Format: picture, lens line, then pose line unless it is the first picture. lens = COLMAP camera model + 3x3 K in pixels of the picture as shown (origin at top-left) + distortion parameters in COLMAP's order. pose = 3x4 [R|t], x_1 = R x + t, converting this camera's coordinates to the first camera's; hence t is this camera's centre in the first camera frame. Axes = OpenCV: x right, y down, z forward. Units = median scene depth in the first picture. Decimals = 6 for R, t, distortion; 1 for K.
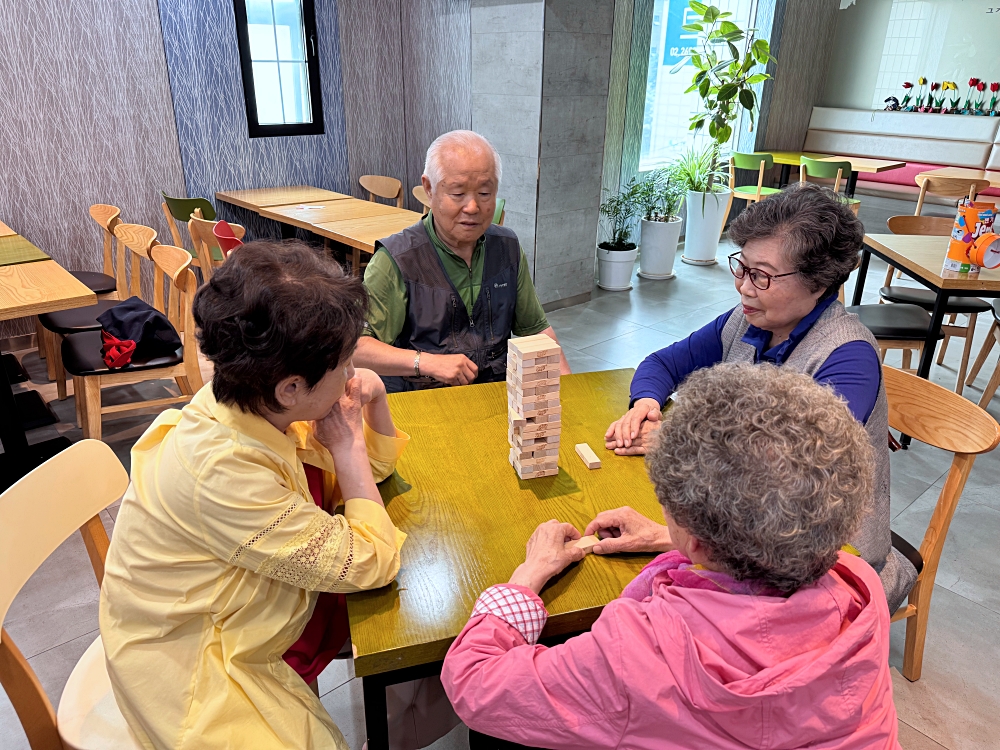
lens RADIAL K [[711.2, 0, 488.2], [0, 711.2, 383.0], [0, 0, 1]] dist [0.039617, -0.047240]
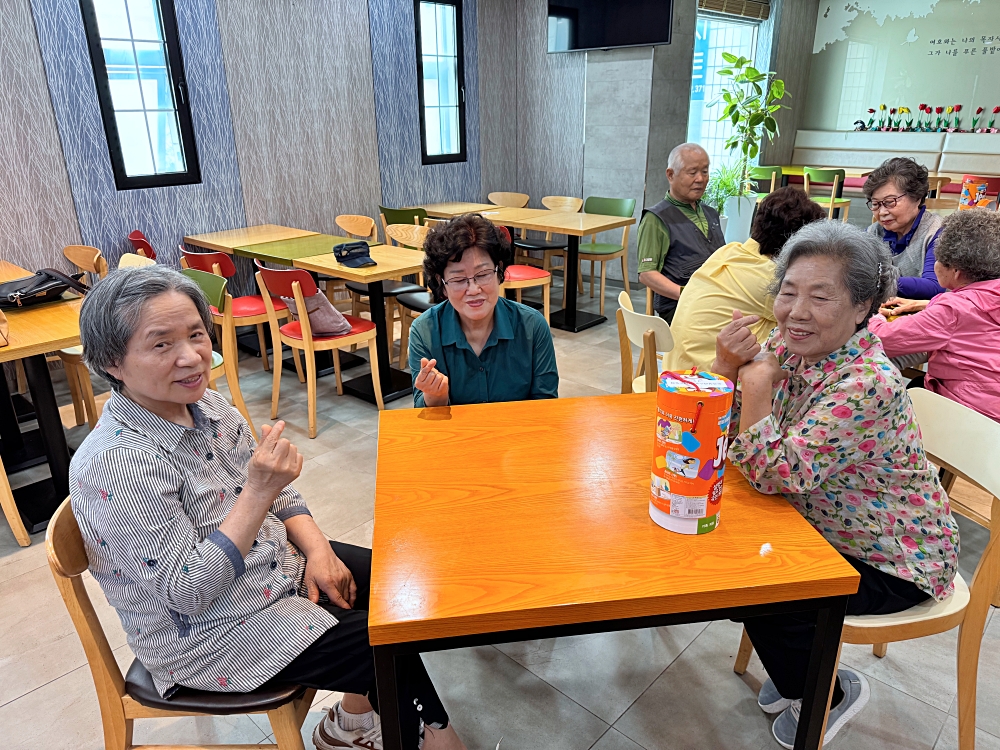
lens RADIAL K [[711.2, 0, 506.0], [0, 711.2, 383.1], [0, 0, 1]] dist [0.039617, -0.047240]
pose [[0.993517, -0.063555, 0.094263, -0.297473], [0.067762, 0.996812, -0.042120, 0.108597], [-0.091286, 0.048234, 0.994656, -0.262887]]
